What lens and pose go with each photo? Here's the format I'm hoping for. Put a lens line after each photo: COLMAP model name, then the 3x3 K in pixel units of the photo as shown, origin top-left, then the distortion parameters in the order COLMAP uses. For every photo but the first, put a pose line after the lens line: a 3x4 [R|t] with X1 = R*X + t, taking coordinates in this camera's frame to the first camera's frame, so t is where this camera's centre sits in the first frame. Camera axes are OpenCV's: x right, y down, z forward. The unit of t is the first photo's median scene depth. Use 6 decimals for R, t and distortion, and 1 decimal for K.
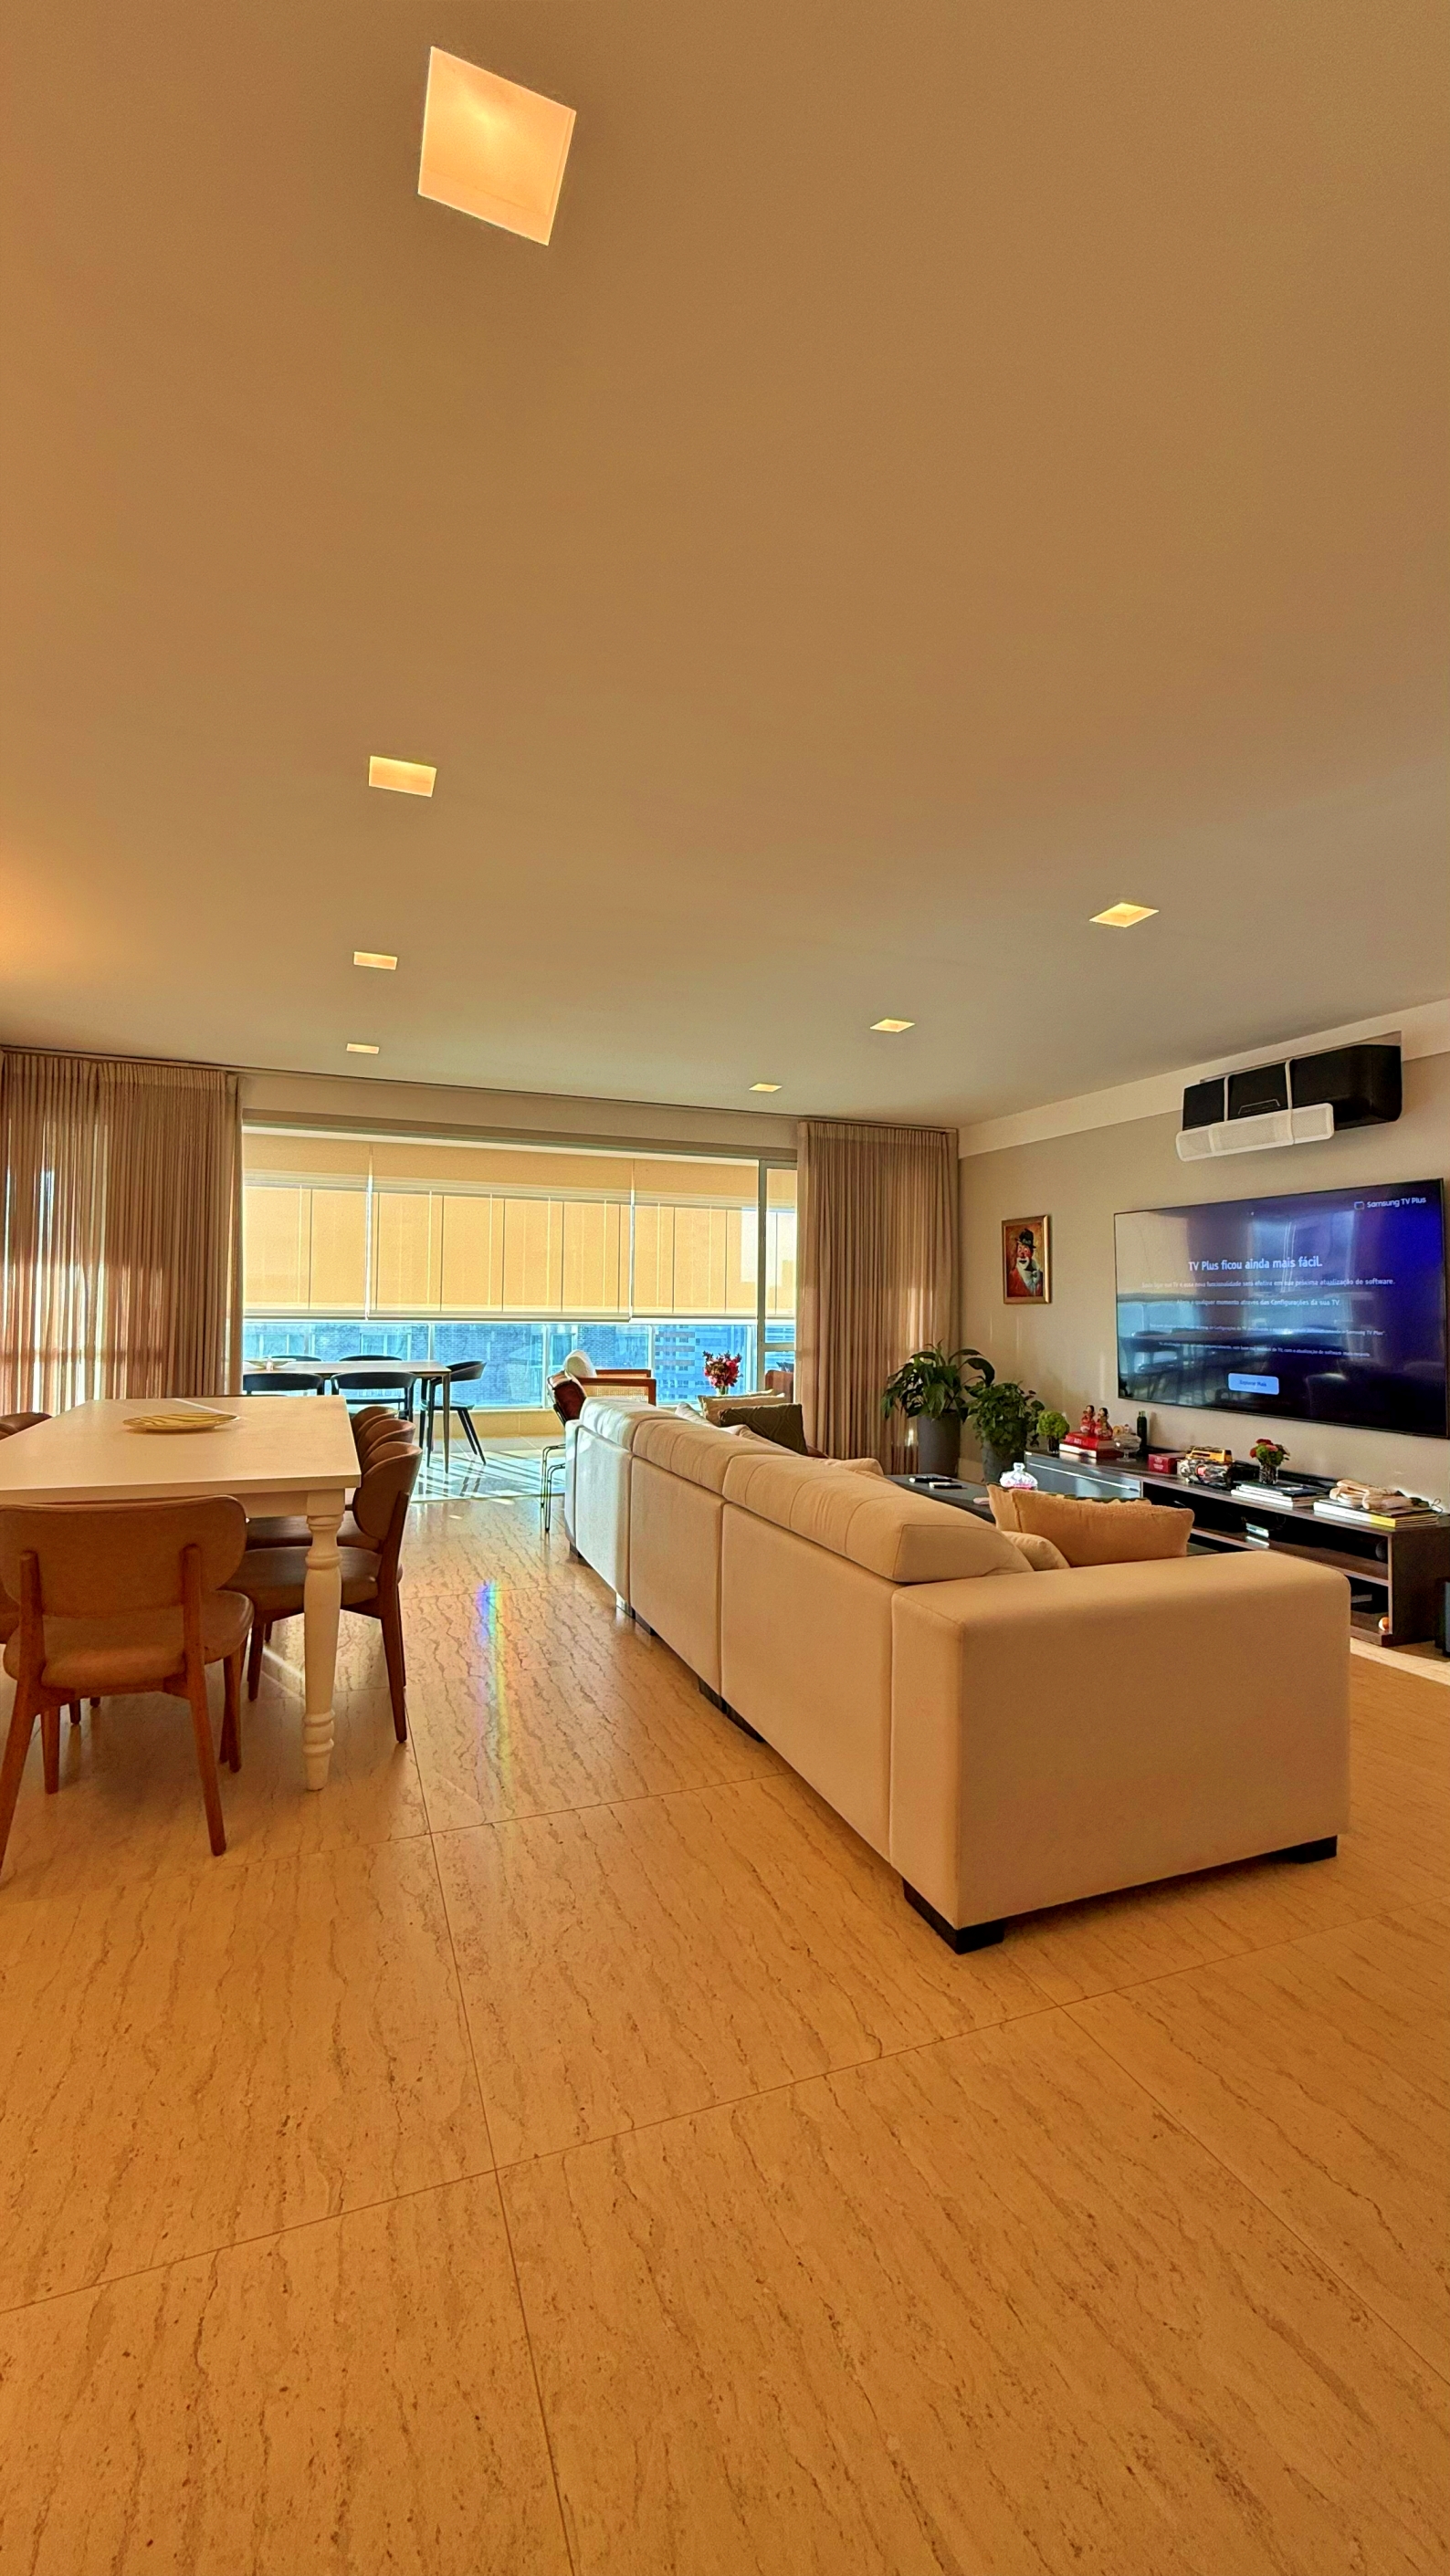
lens RADIAL K [[1022.7, 0, 725.0], [0, 1022.7, 1279.7], [0, 0, 1]] dist [-0.002711, 0.000952]
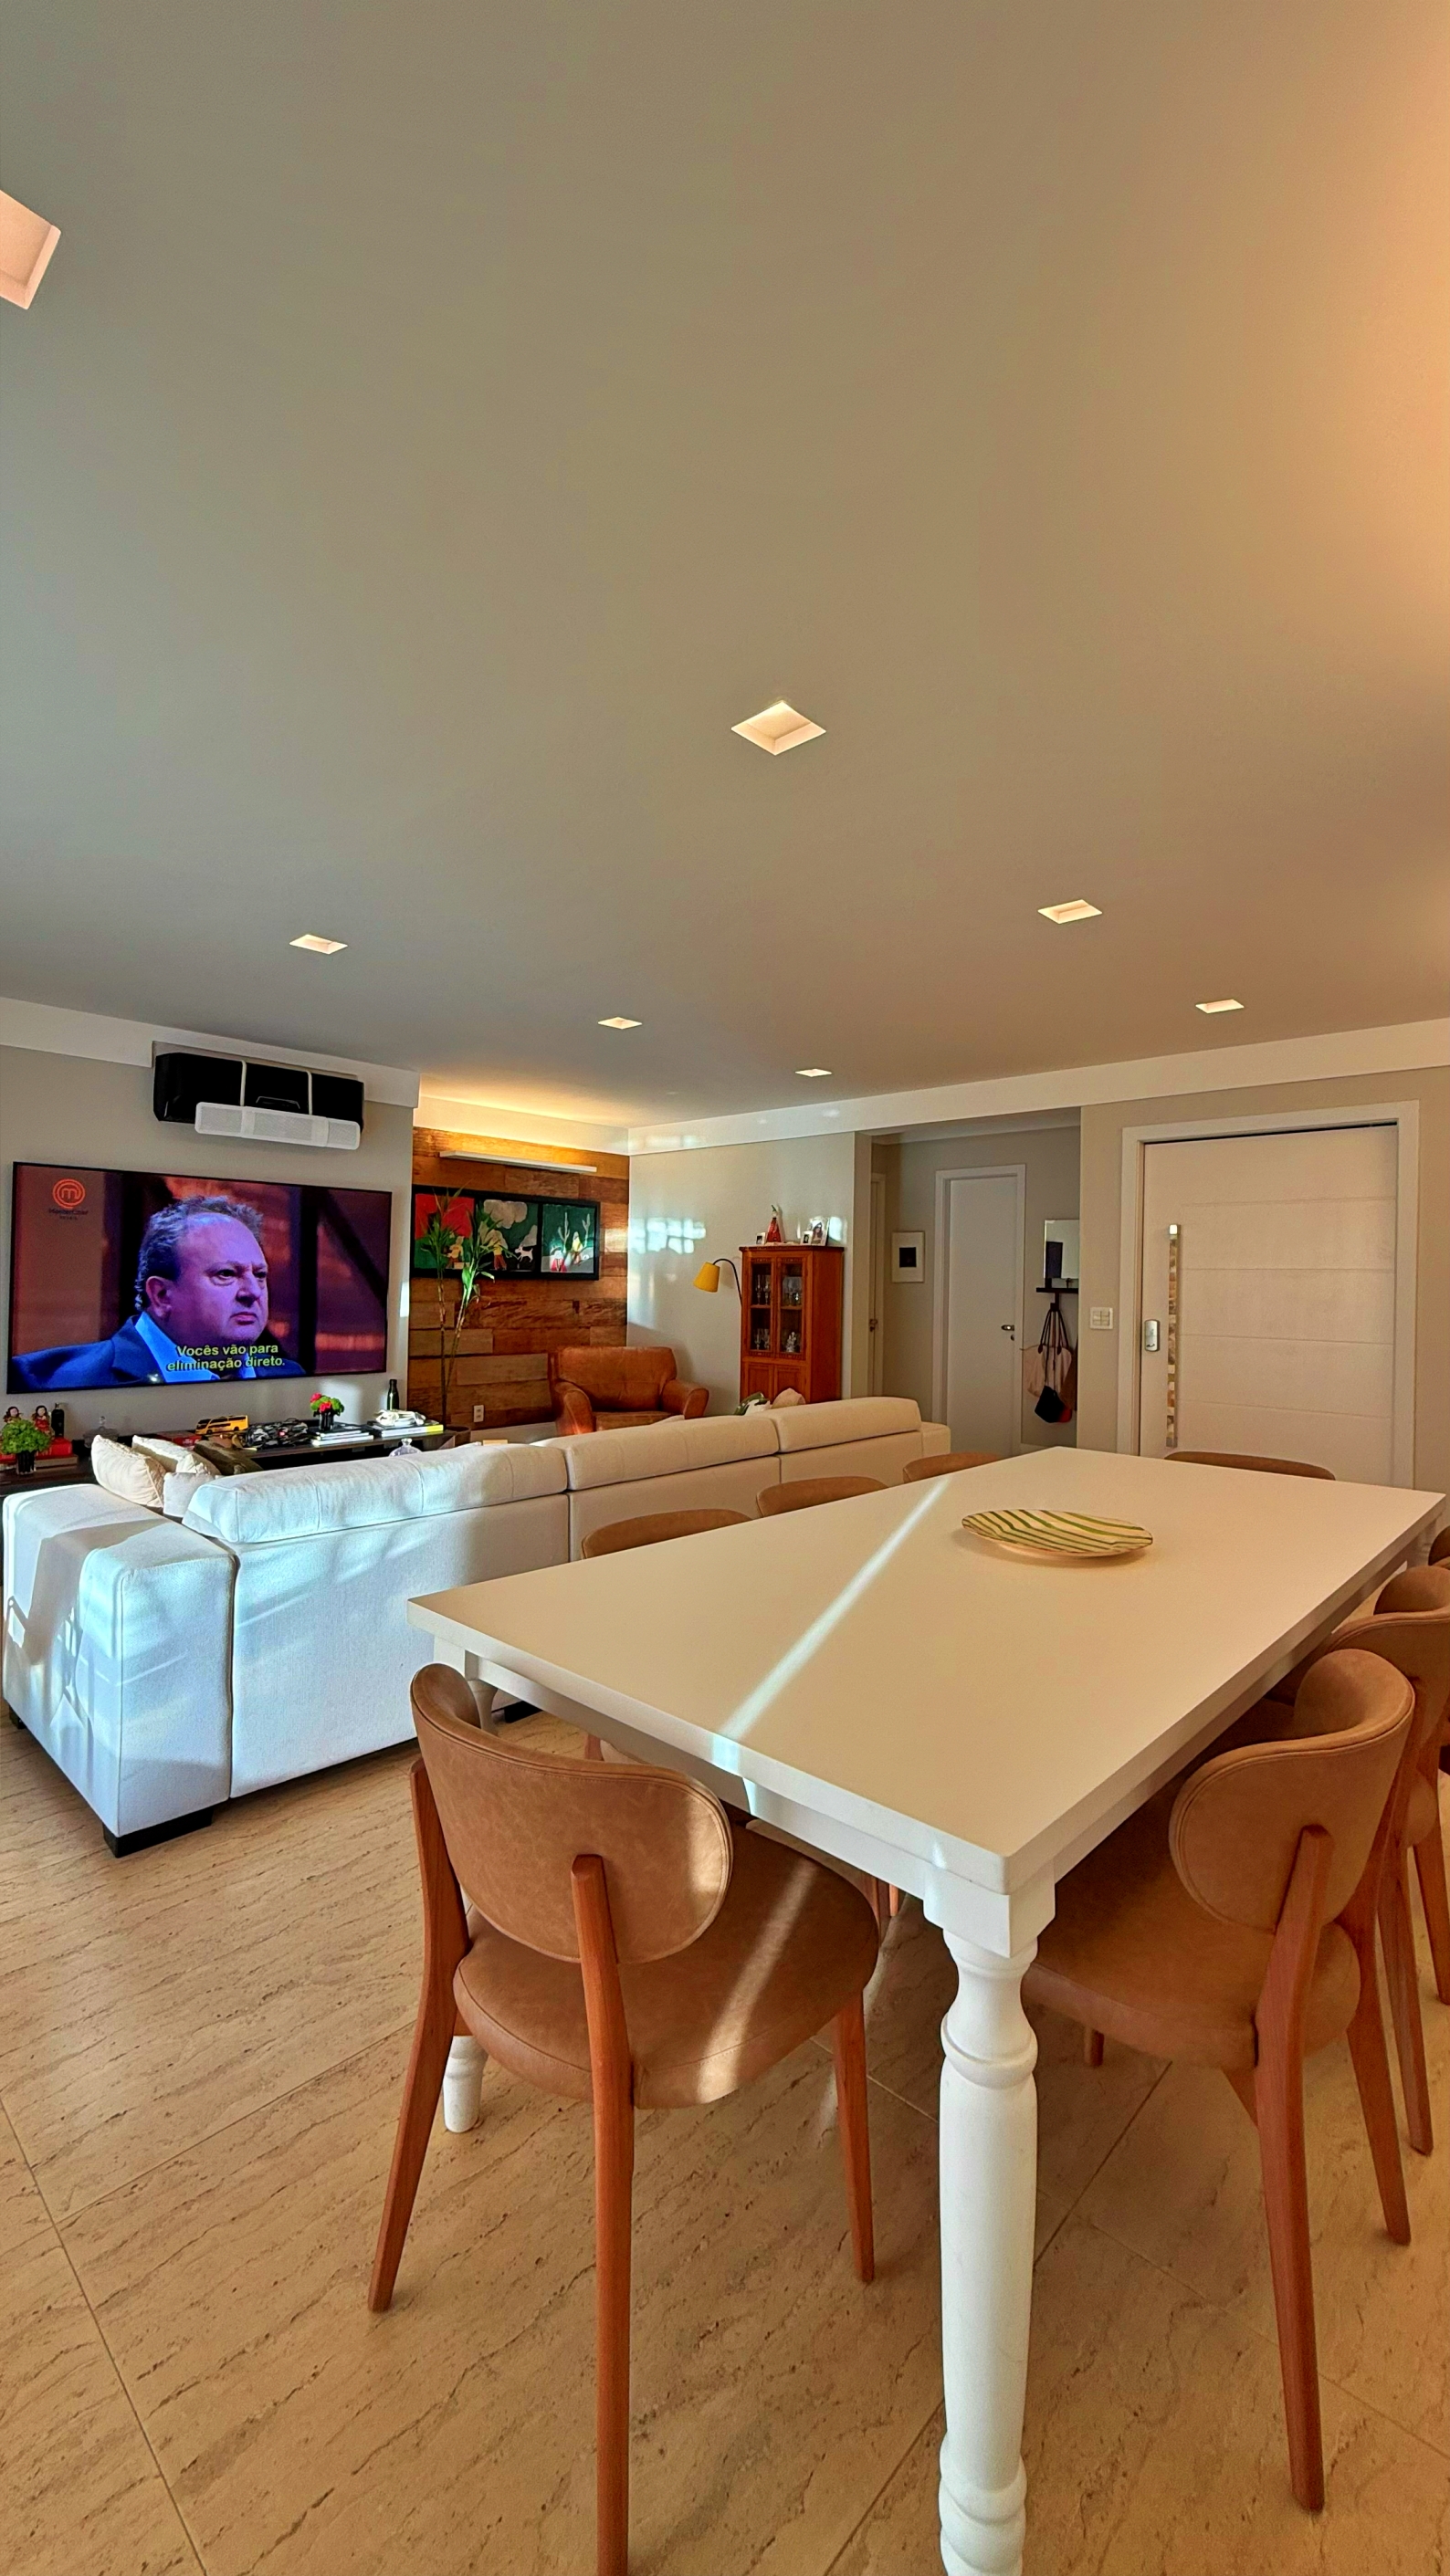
lens RADIAL K [[1022.7, 0, 732.5], [0, 1022.7, 1273.2], [0, 0, 1]] dist [-0.002711, 0.000952]
pose [[-0.440013, -0.013120, 0.897896, -0.769464], [-0.042411, 0.999081, -0.006185, 0.003190], [-0.896989, -0.040802, -0.440165, 1.134644]]
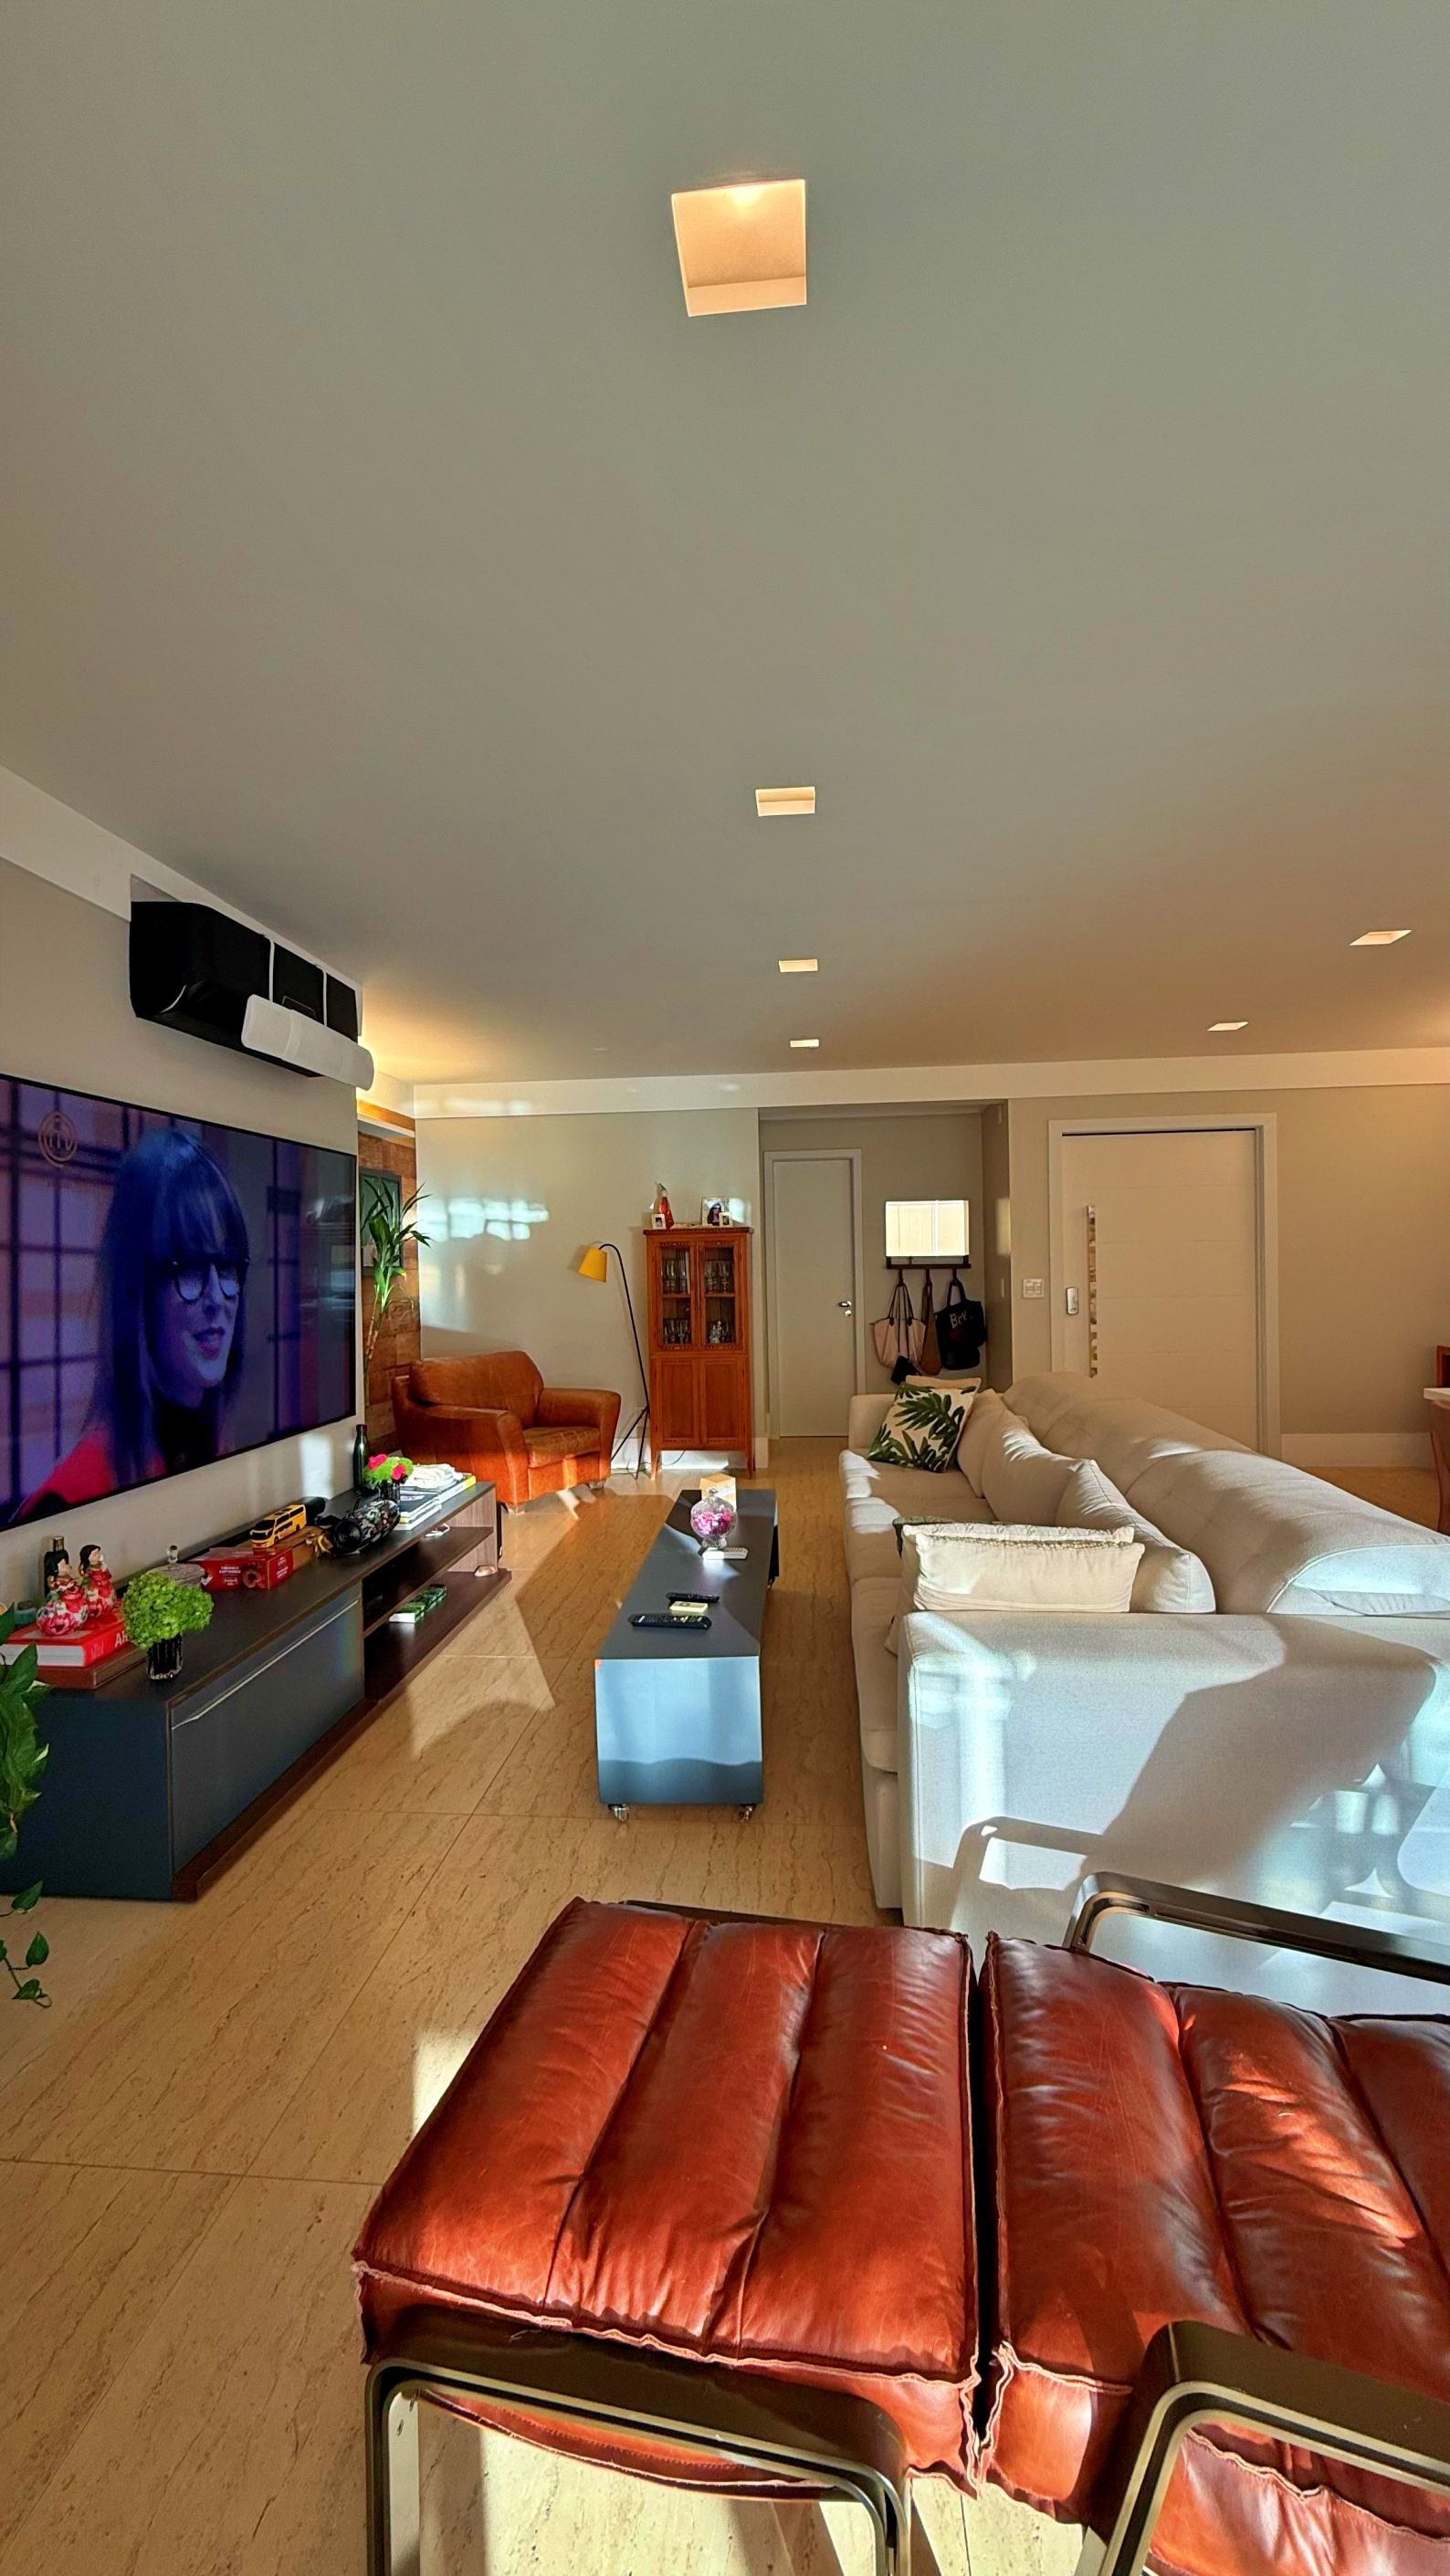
lens RADIAL K [[1022.7, 0, 729.2], [0, 1022.7, 1278.4], [0, 0, 1]] dist [-0.002711, 0.000952]
pose [[-0.898101, 0.000158, 0.439789, -0.064388], [-0.001108, 0.999996, -0.002621, 0.021797], [-0.439788, -0.002841, -0.898097, 1.647252]]
